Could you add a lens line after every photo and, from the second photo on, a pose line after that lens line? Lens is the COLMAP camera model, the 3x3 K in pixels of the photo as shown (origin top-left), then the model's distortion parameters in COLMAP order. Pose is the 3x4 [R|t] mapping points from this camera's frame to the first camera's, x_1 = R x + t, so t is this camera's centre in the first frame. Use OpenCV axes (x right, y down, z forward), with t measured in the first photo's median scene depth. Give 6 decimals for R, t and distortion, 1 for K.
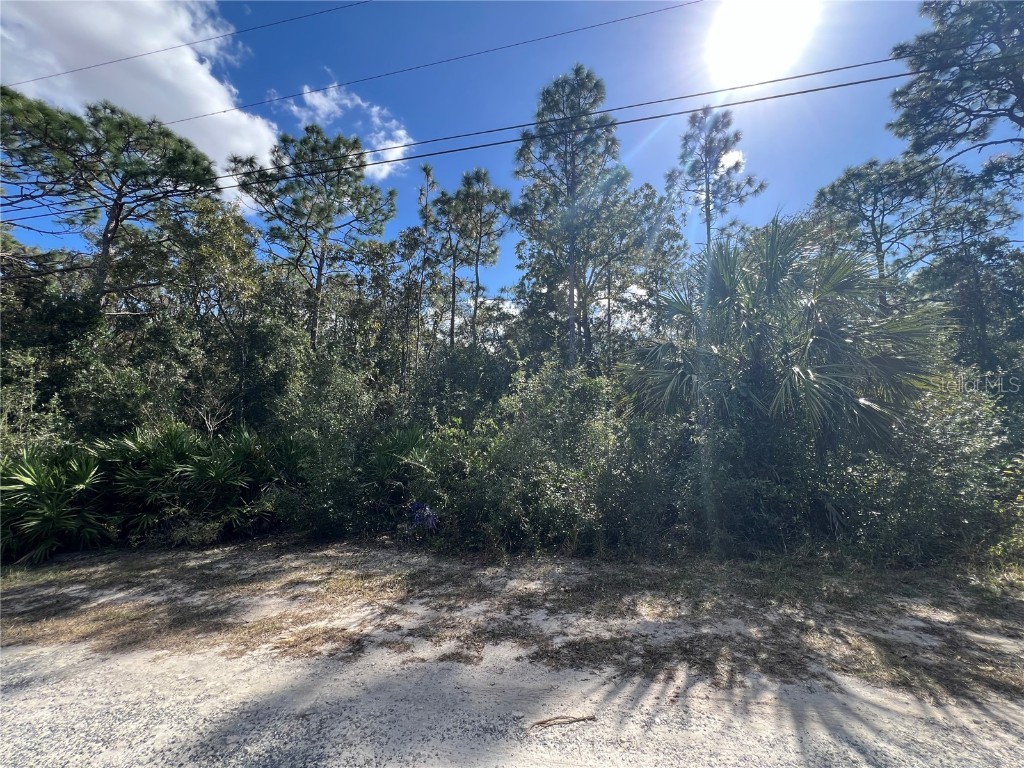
lens RADIAL K [[411.9, 0, 512.0], [0, 411.9, 384.0], [0, 0, 1]] dist [0.001742, 0.000173]
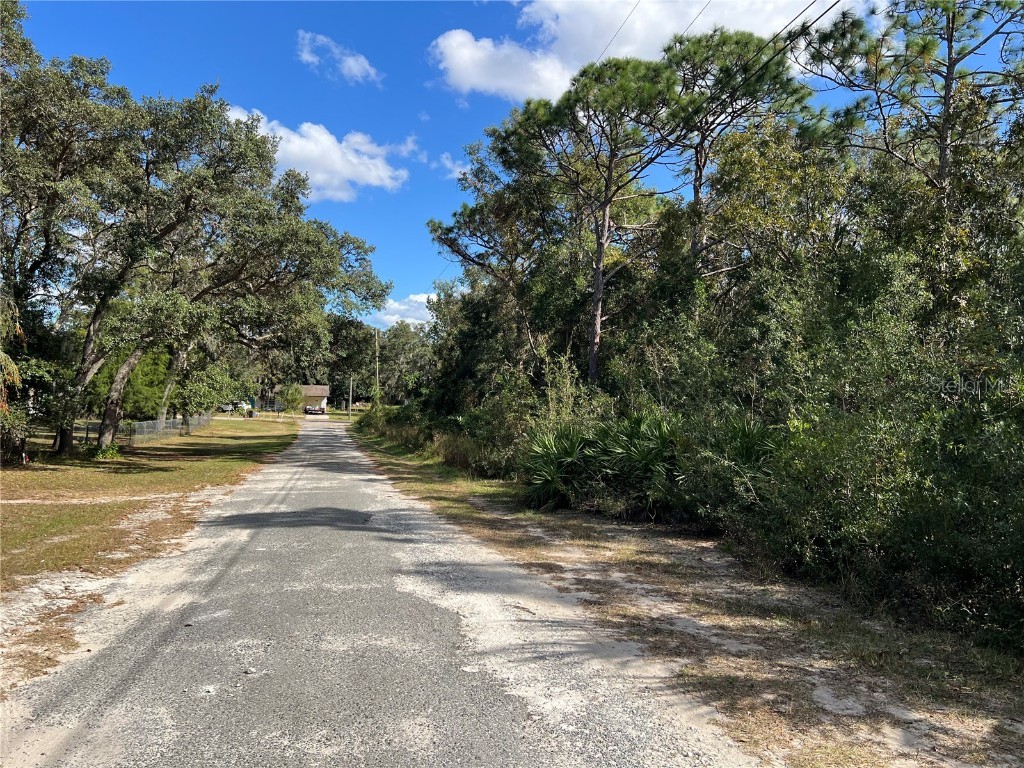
lens RADIAL K [[773.9, 0, 518.8], [0, 773.9, 381.1], [0, 0, 1]] dist [0.095329, -0.143878]
pose [[0.393751, -0.022622, -0.918939, 0.597868], [0.092021, 0.995645, 0.014920, -0.020835], [0.914599, -0.090436, 0.394118, -0.024570]]
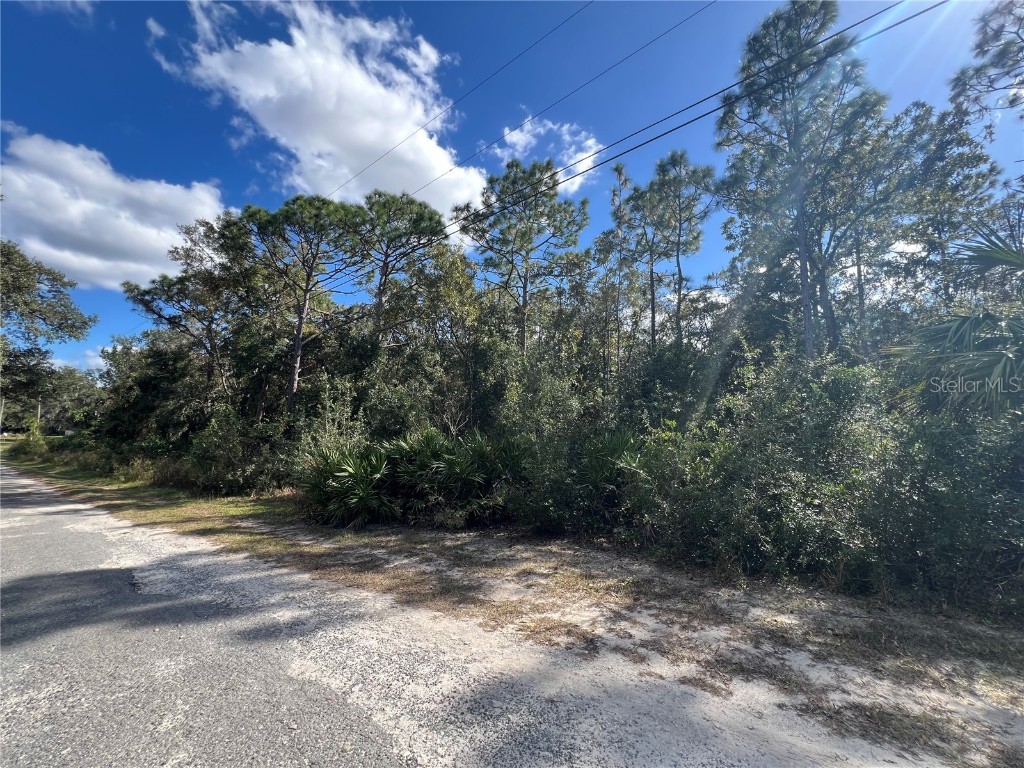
lens RADIAL K [[411.9, 0, 512.0], [0, 411.9, 384.0], [0, 0, 1]] dist [0.001742, 0.000173]
pose [[0.888623, -0.055436, -0.455276, -0.013955], [0.051996, 0.998445, -0.020087, -0.000608], [0.455682, -0.005823, 0.890124, 0.000688]]
